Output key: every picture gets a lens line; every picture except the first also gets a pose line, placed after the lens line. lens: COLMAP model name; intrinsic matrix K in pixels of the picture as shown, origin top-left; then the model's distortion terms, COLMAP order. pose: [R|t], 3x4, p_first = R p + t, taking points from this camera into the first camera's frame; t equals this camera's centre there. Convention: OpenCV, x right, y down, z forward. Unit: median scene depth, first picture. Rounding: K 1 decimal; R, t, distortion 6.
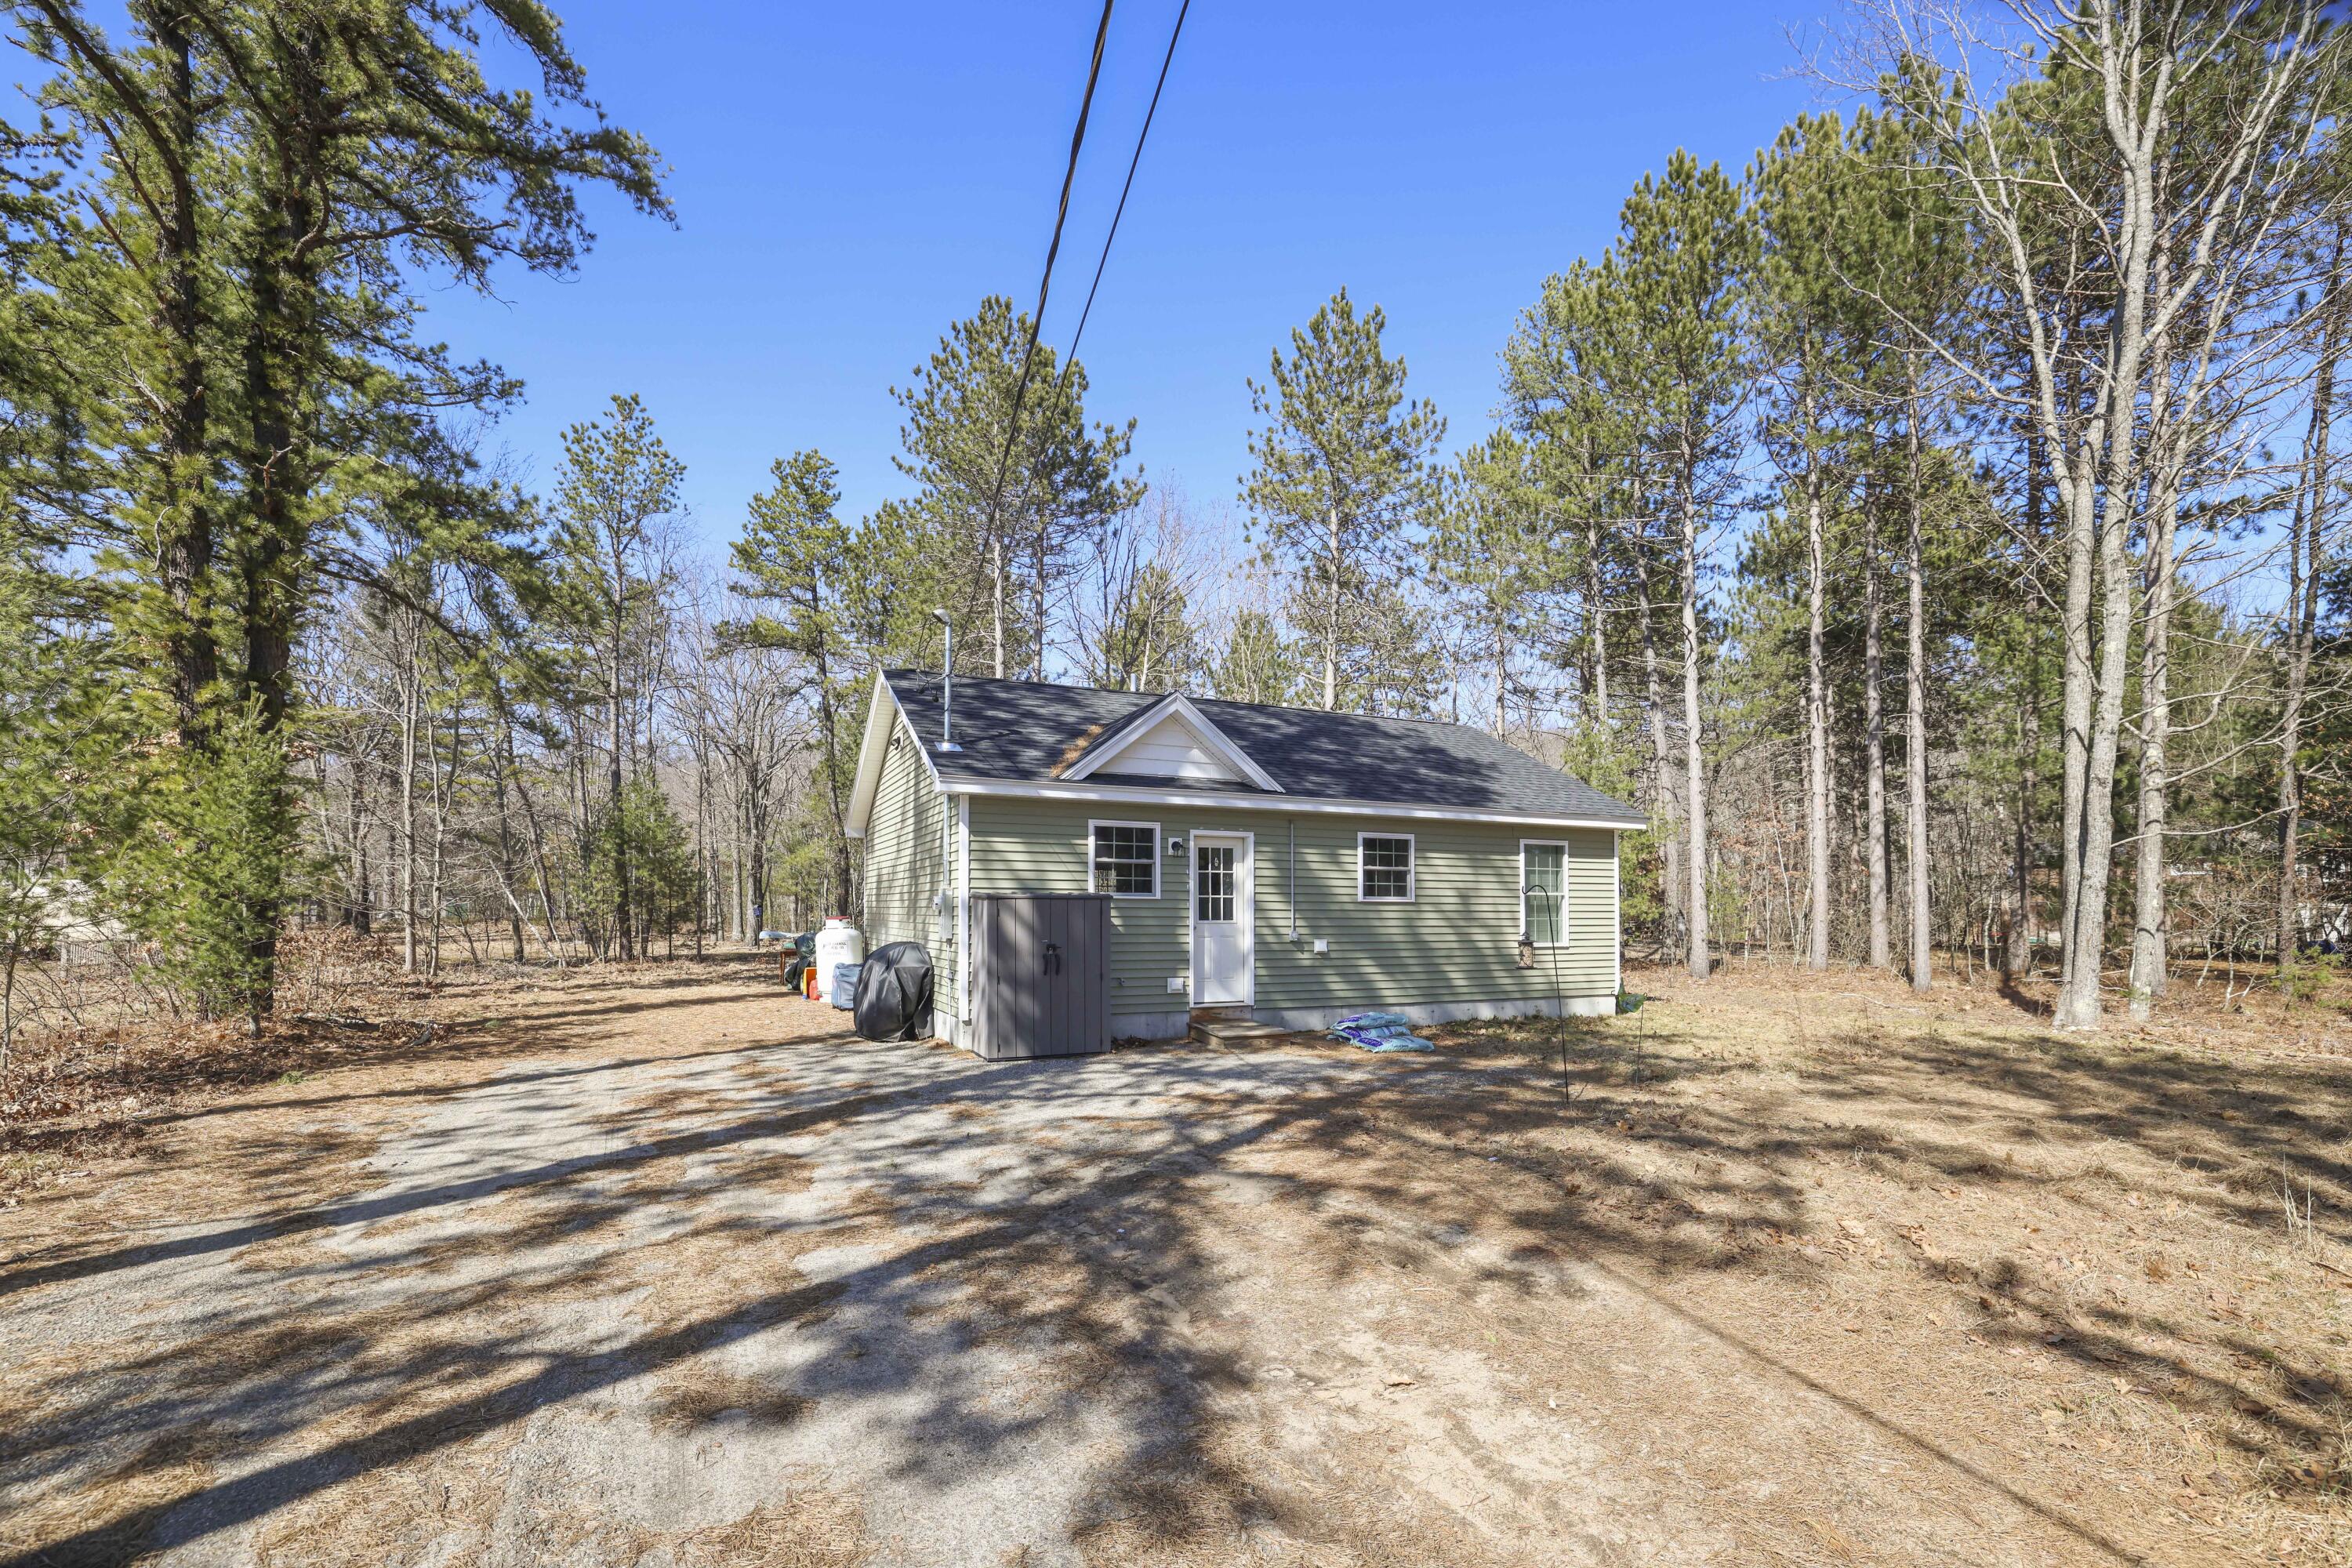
lens RADIAL K [[1014.7, 0, 1167.7], [0, 1014.7, 764.5], [0, 0, 1]] dist [-0.048245, 0.018154]
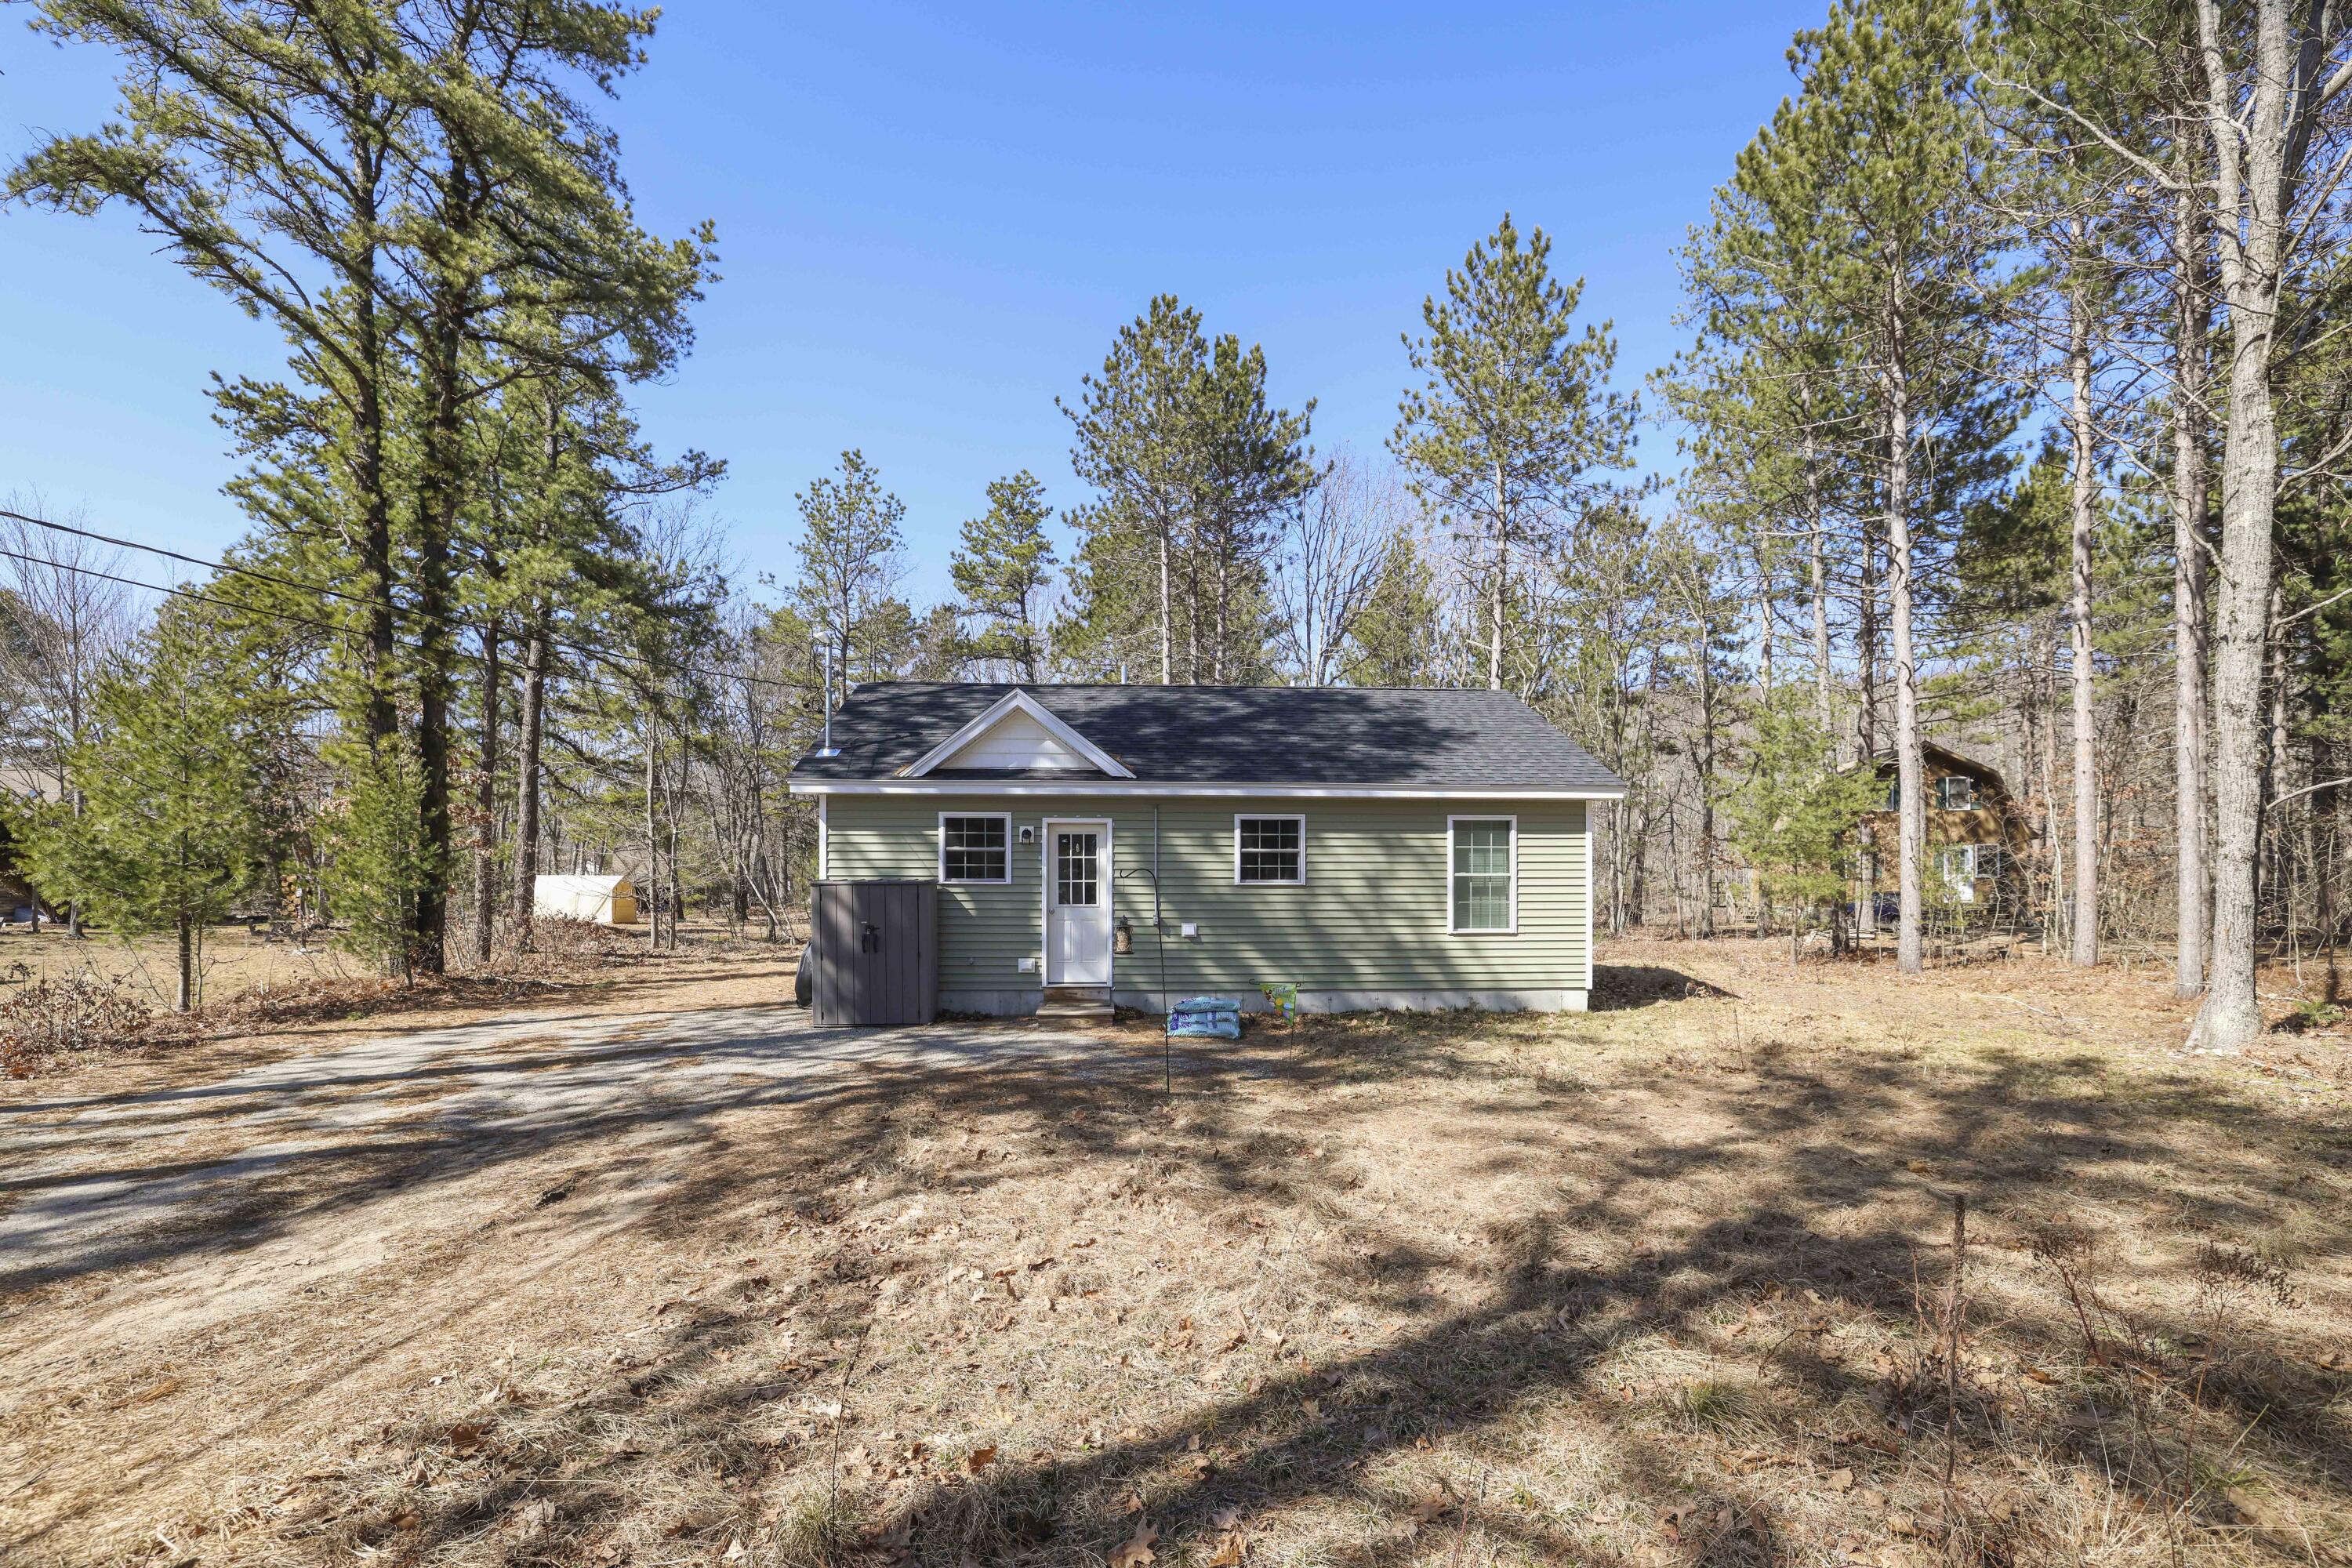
lens RADIAL K [[1014.7, 0, 1167.7], [0, 1014.7, 764.5], [0, 0, 1]] dist [-0.048245, 0.018154]
pose [[0.933658, -0.048975, -0.354801, 0.505937], [0.055912, 0.998392, 0.009319, 0.006498], [0.353774, -0.028539, 0.934895, 0.067183]]
